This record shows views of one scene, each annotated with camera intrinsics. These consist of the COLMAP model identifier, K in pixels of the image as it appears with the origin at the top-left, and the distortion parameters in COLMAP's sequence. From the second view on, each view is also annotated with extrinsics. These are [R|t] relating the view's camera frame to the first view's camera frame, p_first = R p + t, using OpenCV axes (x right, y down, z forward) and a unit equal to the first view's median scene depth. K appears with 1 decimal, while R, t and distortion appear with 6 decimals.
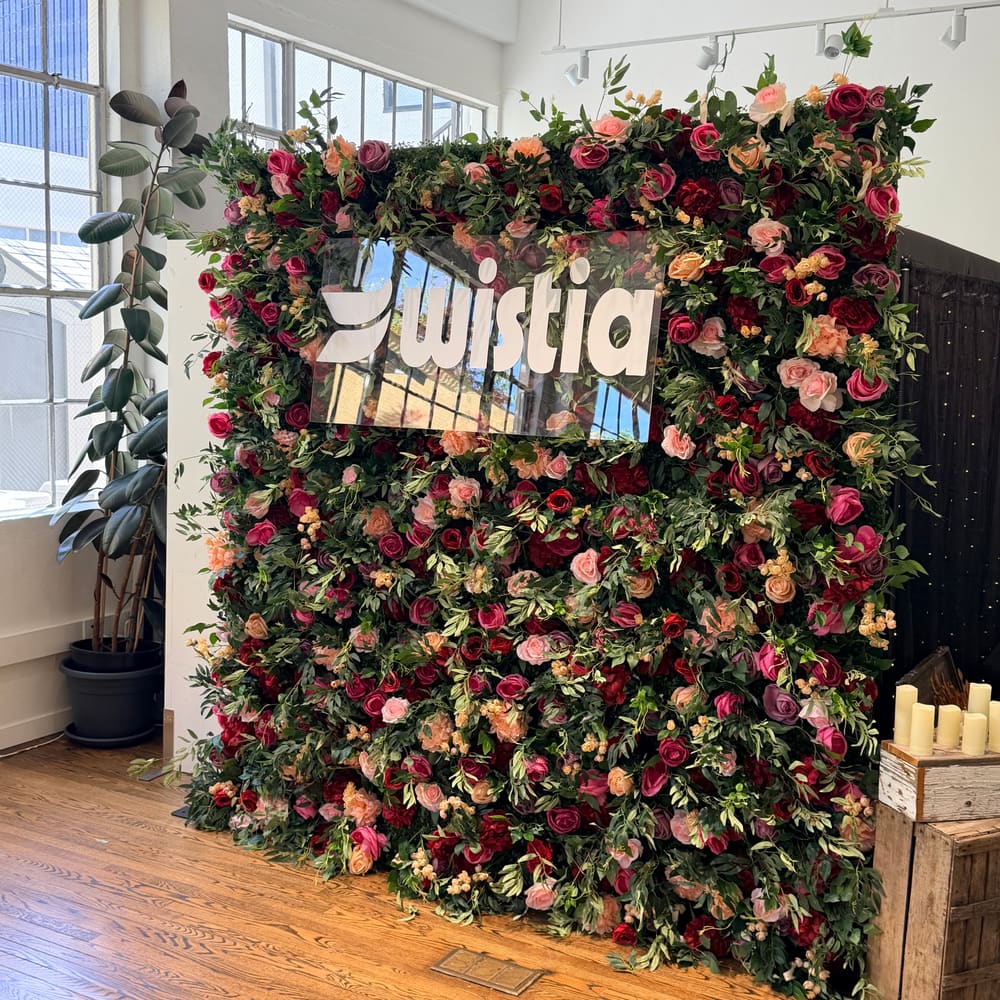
lens RADIAL K [[1276.8, 0, 500.0], [0, 1276.8, 500.0], [0, 0, 1]] dist [0.205508, -0.432769]
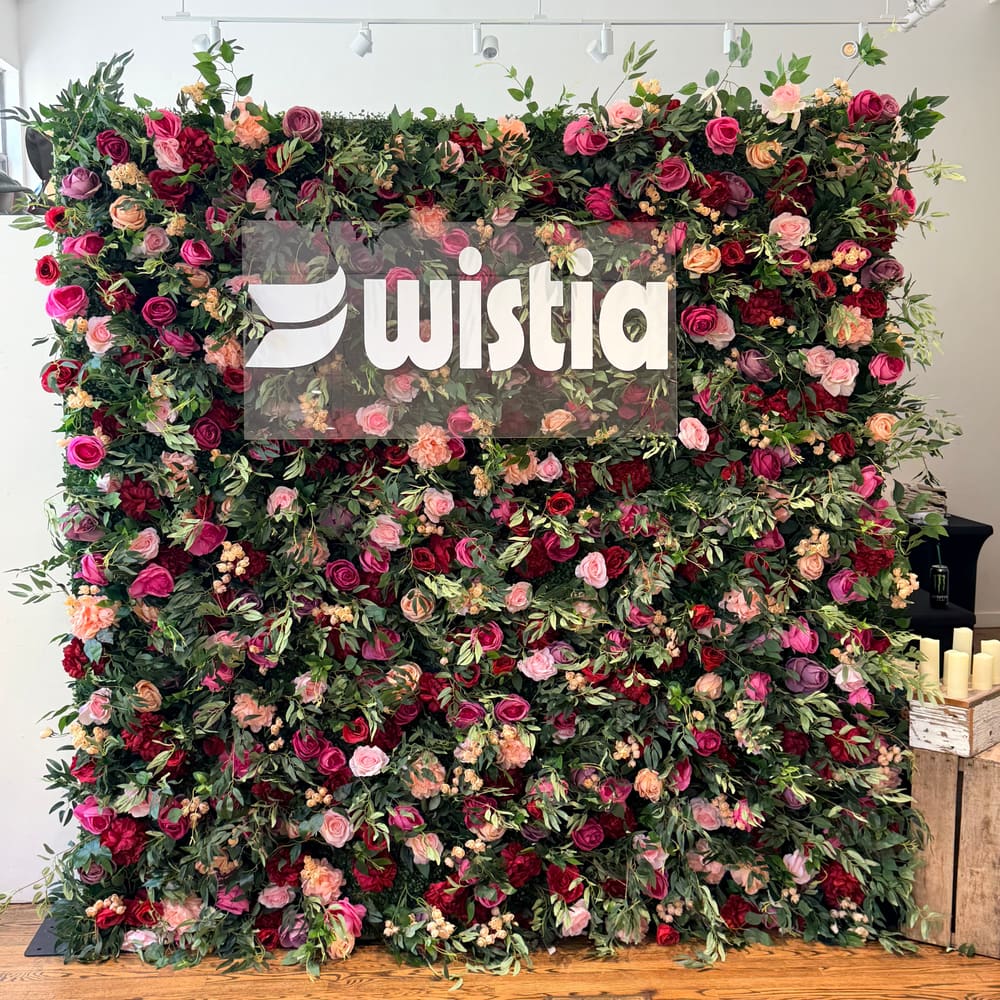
lens RADIAL K [[1276.8, 0, 500.0], [0, 1276.8, 500.0], [0, 0, 1]] dist [0.205508, -0.432769]
pose [[0.839330, -0.089630, 0.536182, -0.473675], [0.087811, 0.995715, 0.028990, -0.032264], [-0.536483, 0.022751, 0.843604, 0.210450]]
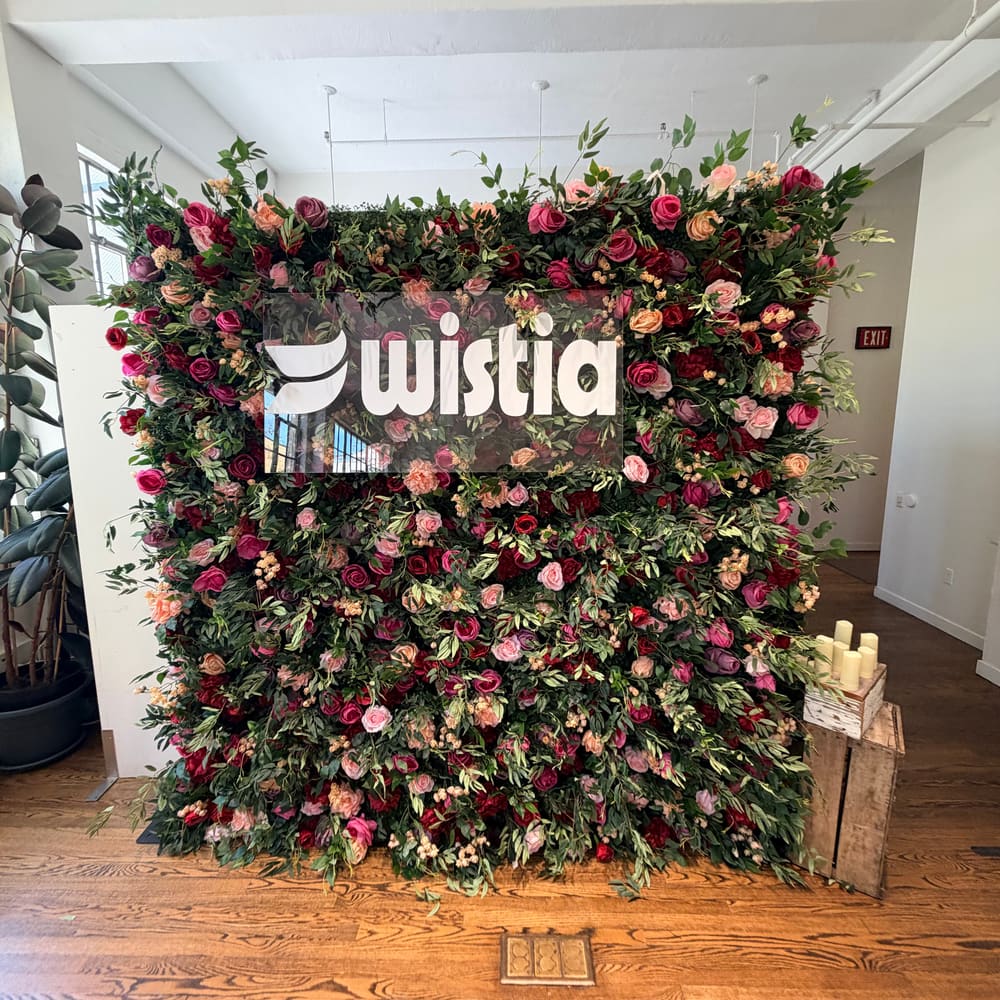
lens RADIAL K [[523.2, 0, 500.2], [0, 523.2, 498.3], [0, 0, 1]] dist [0.002227, -0.000525]
pose [[0.877280, -0.106532, 0.468008, -0.186238], [0.082307, 0.994004, 0.071980, -0.056960], [-0.472870, -0.024627, 0.880788, 0.556342]]
